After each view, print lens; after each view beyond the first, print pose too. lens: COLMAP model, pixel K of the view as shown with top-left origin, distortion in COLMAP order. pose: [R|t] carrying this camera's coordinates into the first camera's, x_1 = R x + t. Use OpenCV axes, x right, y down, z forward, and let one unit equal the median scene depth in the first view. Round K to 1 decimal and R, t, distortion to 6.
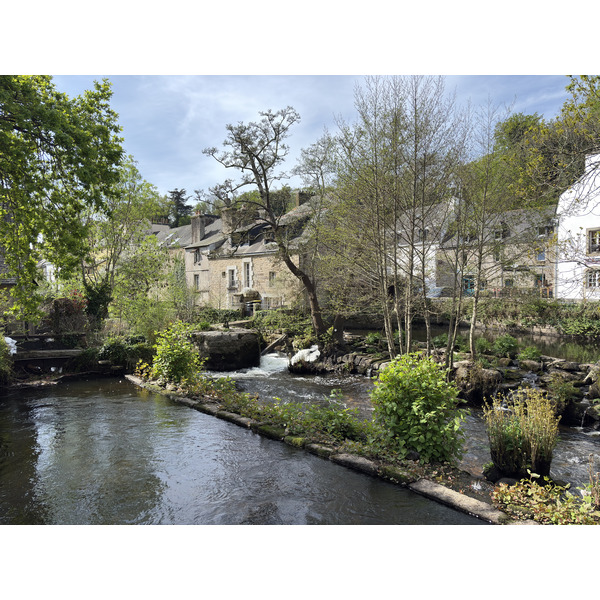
lens RADIAL K [[456.5, 0, 301.7], [0, 456.5, 301.9], [0, 0, 1]] dist [0.088955, -0.096030]
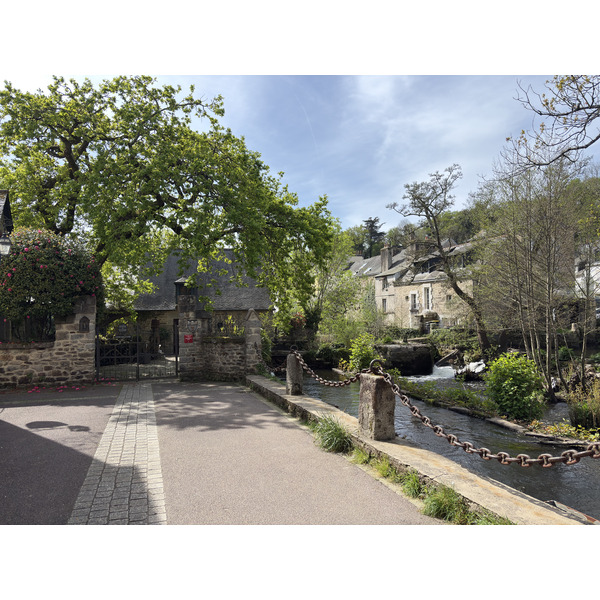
lens RADIAL K [[456.5, 0, 301.7], [0, 456.5, 301.9], [0, 0, 1]] dist [0.088955, -0.096030]
pose [[0.914649, -0.014391, -0.403993, 0.078645], [-0.004710, 0.998919, -0.046249, 0.005730], [0.404222, 0.044204, 0.913592, -0.243303]]
